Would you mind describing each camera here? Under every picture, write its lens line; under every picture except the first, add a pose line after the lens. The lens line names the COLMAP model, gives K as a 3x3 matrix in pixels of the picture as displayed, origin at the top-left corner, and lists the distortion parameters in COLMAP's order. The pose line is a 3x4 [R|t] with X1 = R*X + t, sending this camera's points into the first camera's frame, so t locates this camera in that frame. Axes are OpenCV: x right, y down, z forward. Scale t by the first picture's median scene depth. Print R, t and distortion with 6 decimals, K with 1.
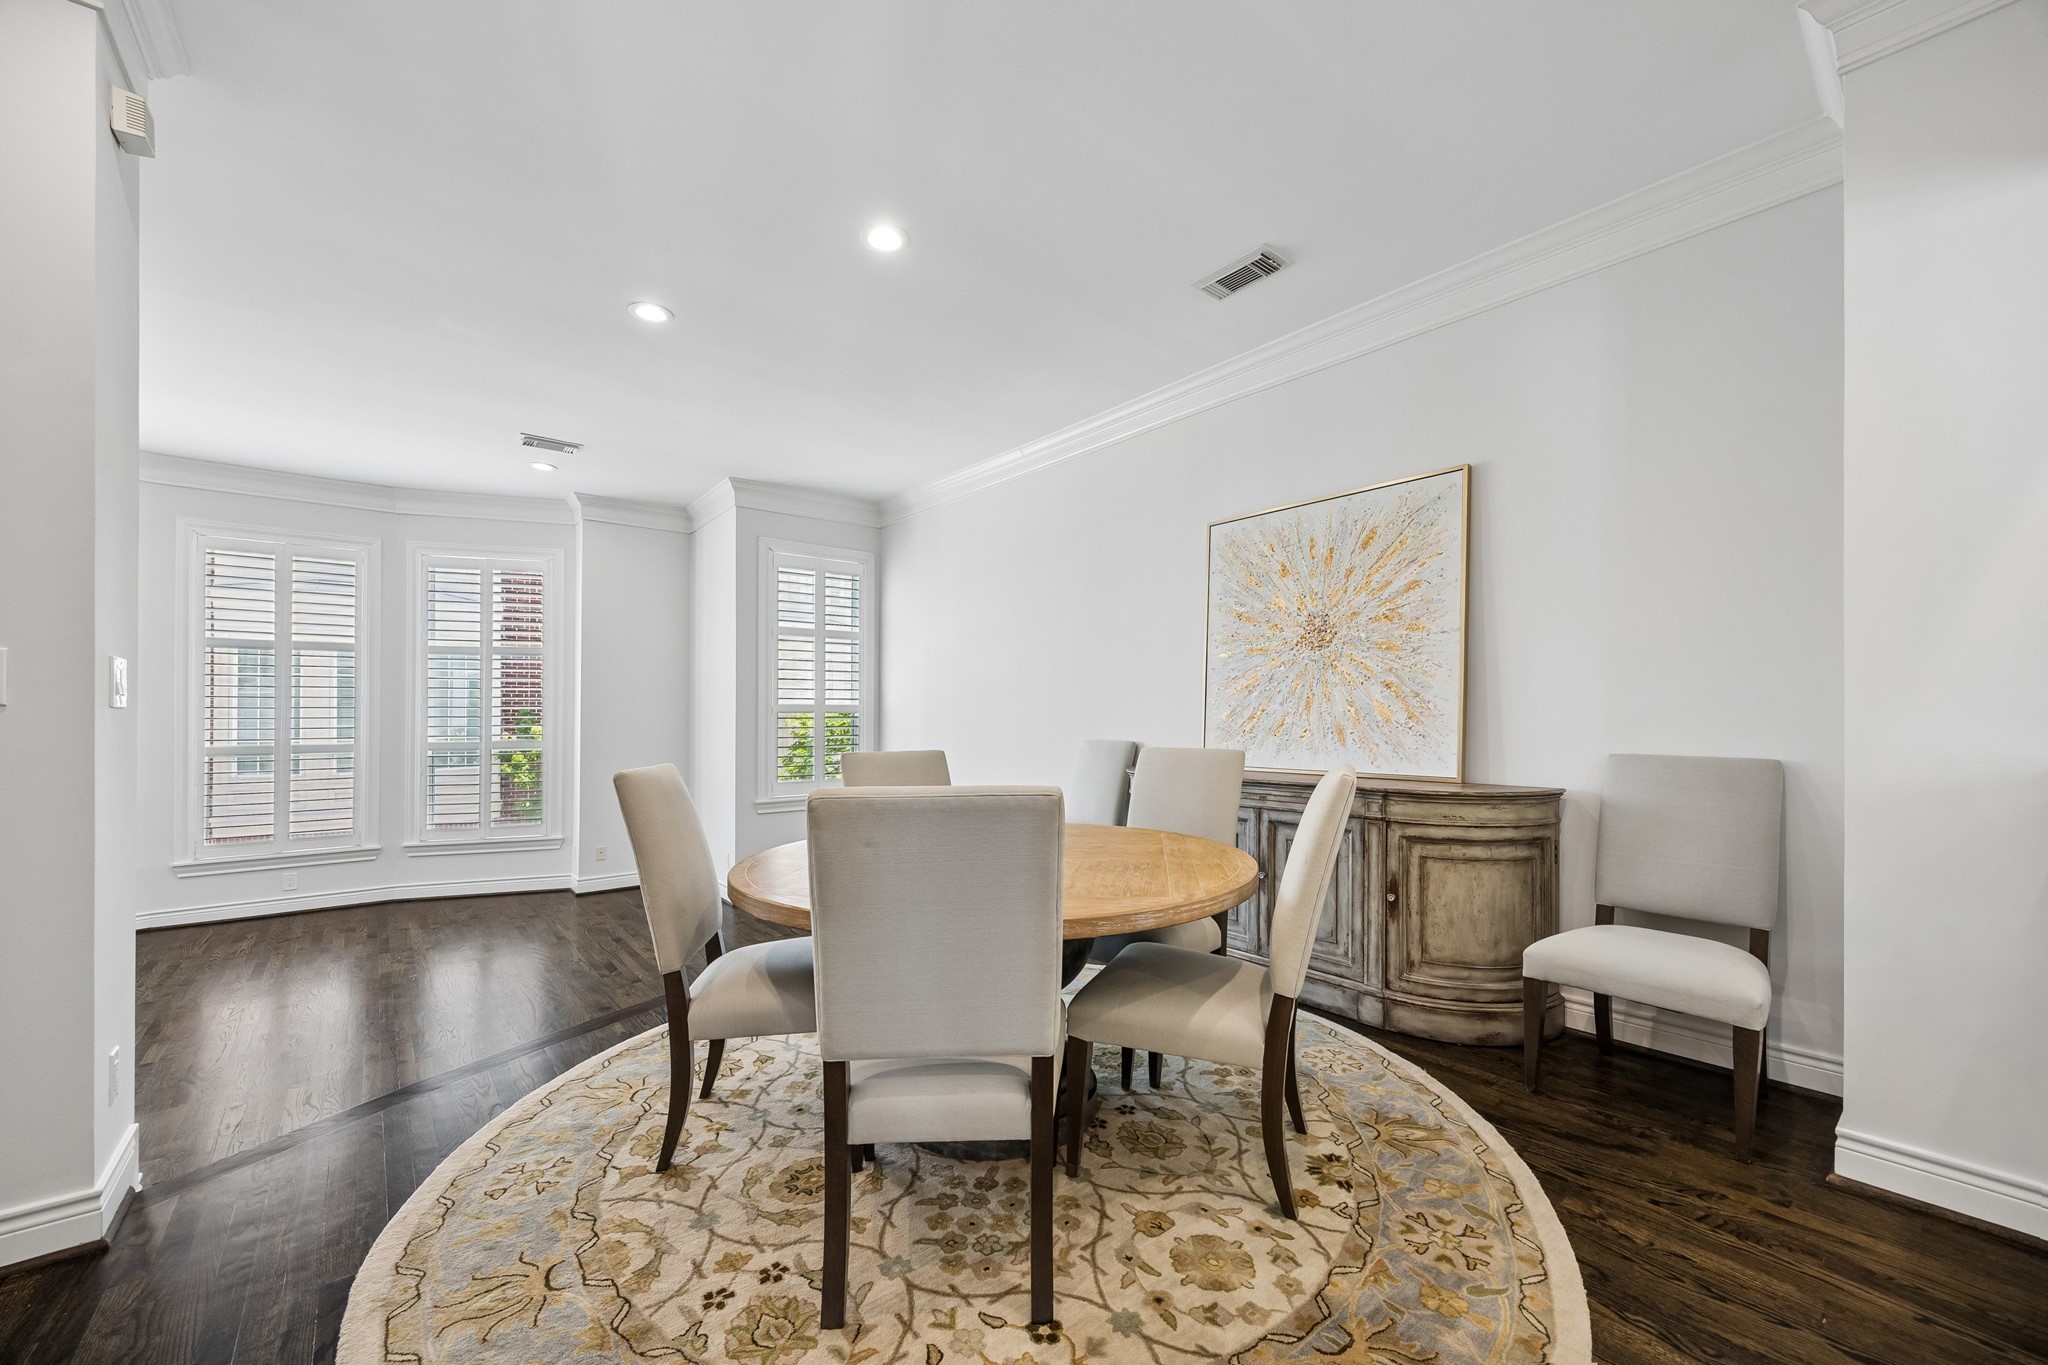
lens RADIAL K [[788.8, 0, 1042.3], [0, 788.8, 719.4], [0, 0, 1]] dist [-0.000720, 0.000041]
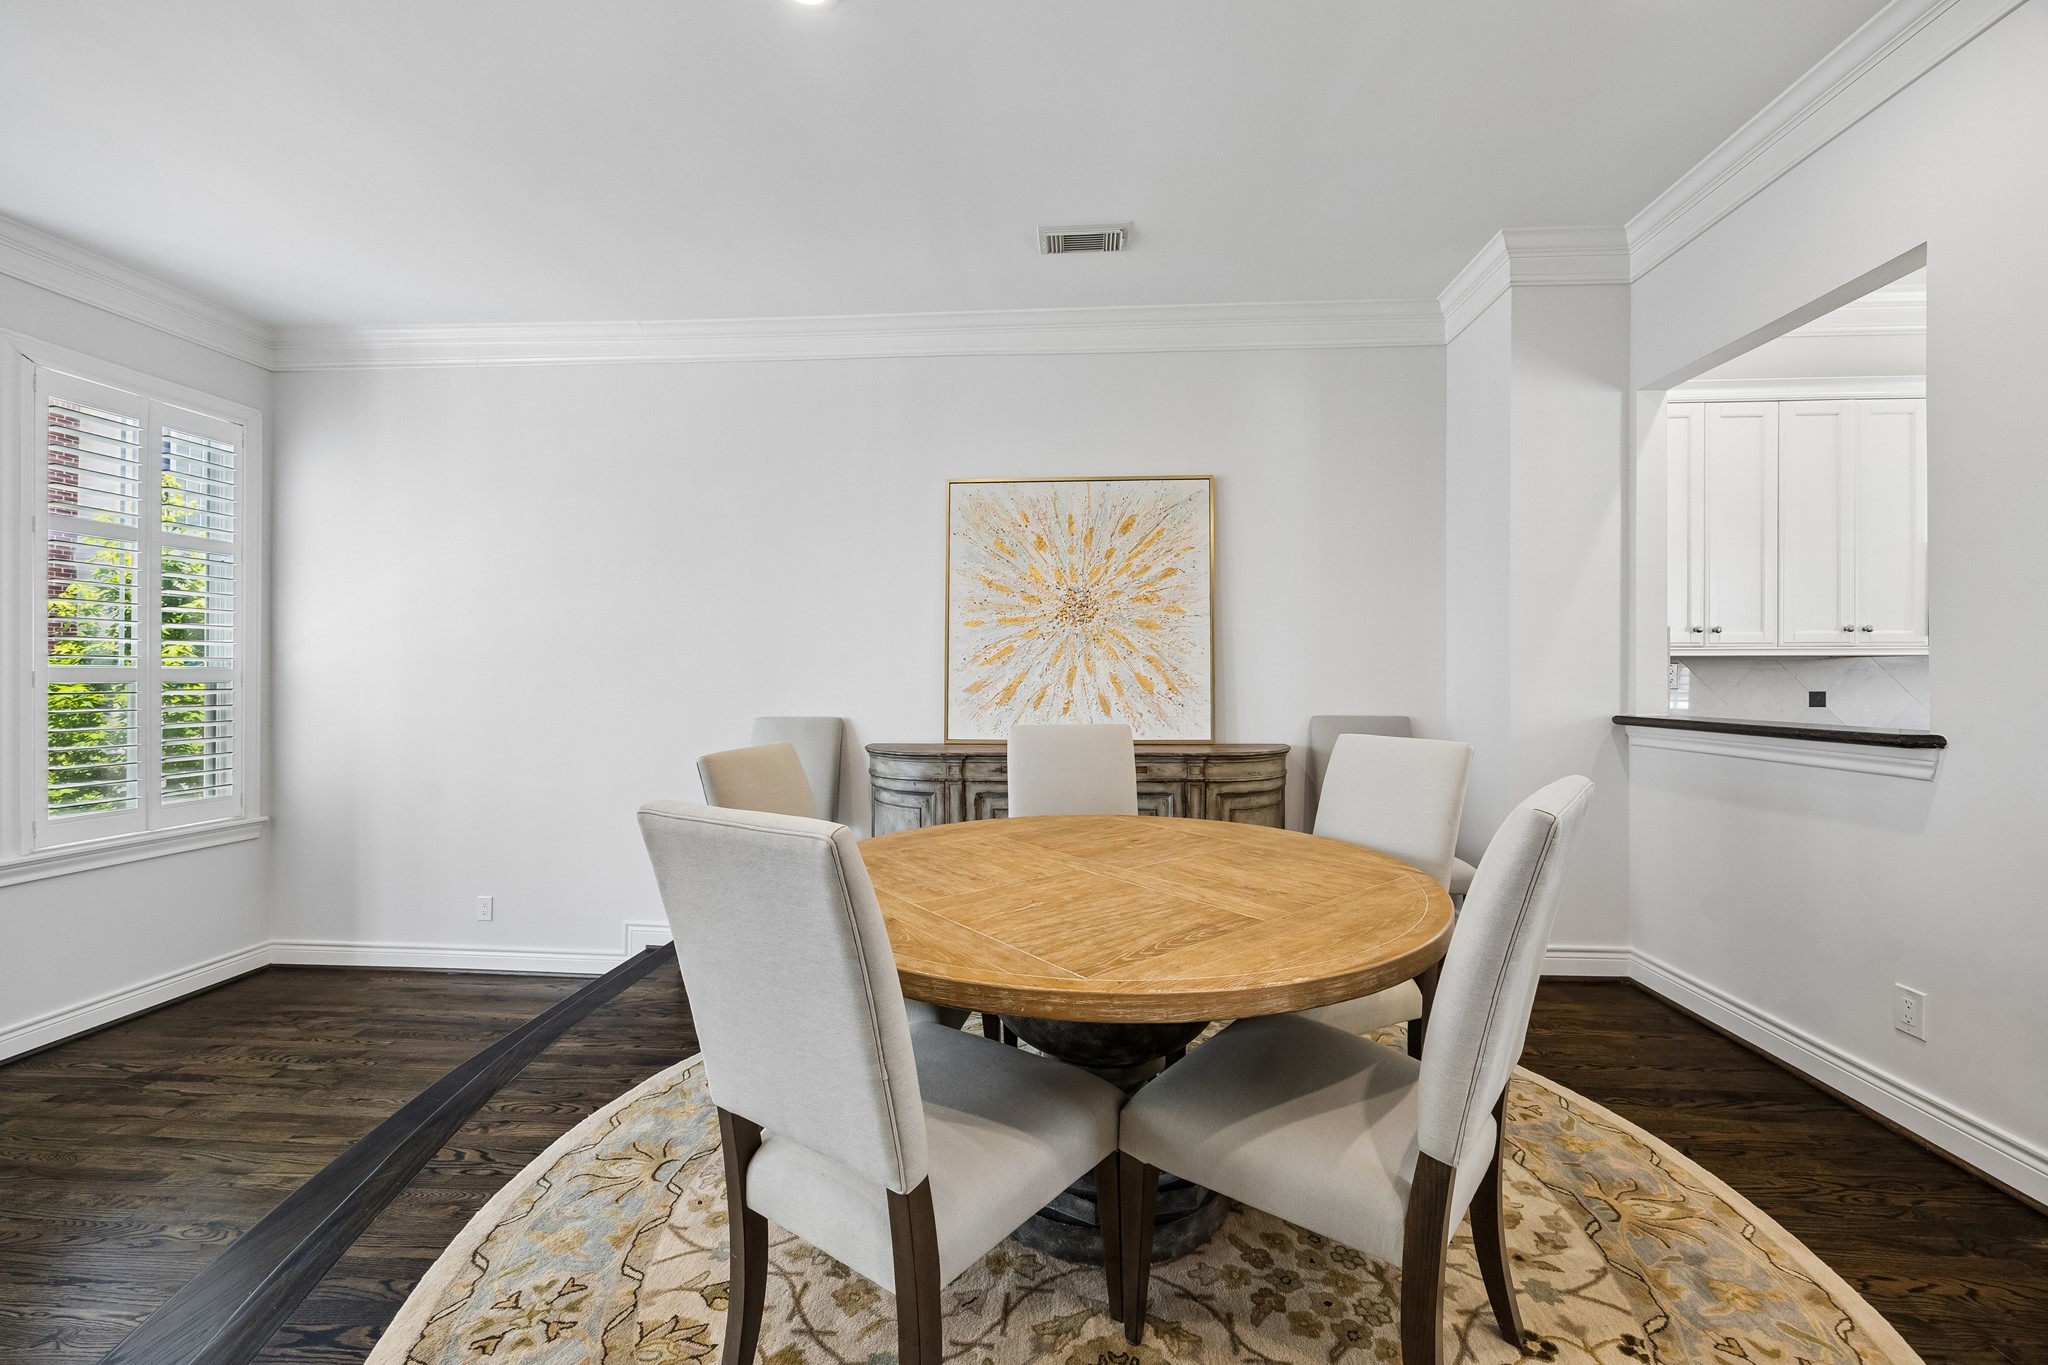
lens RADIAL K [[794.3, 0, 1037.9], [0, 794.3, 692.2], [0, 0, 1]] dist [-0.000575, 0.000122]
pose [[0.691589, -0.012962, 0.722175, -0.475499], [0.003830, 0.999891, 0.014279, -0.014417], [-0.722281, -0.007110, 0.691563, 0.335741]]
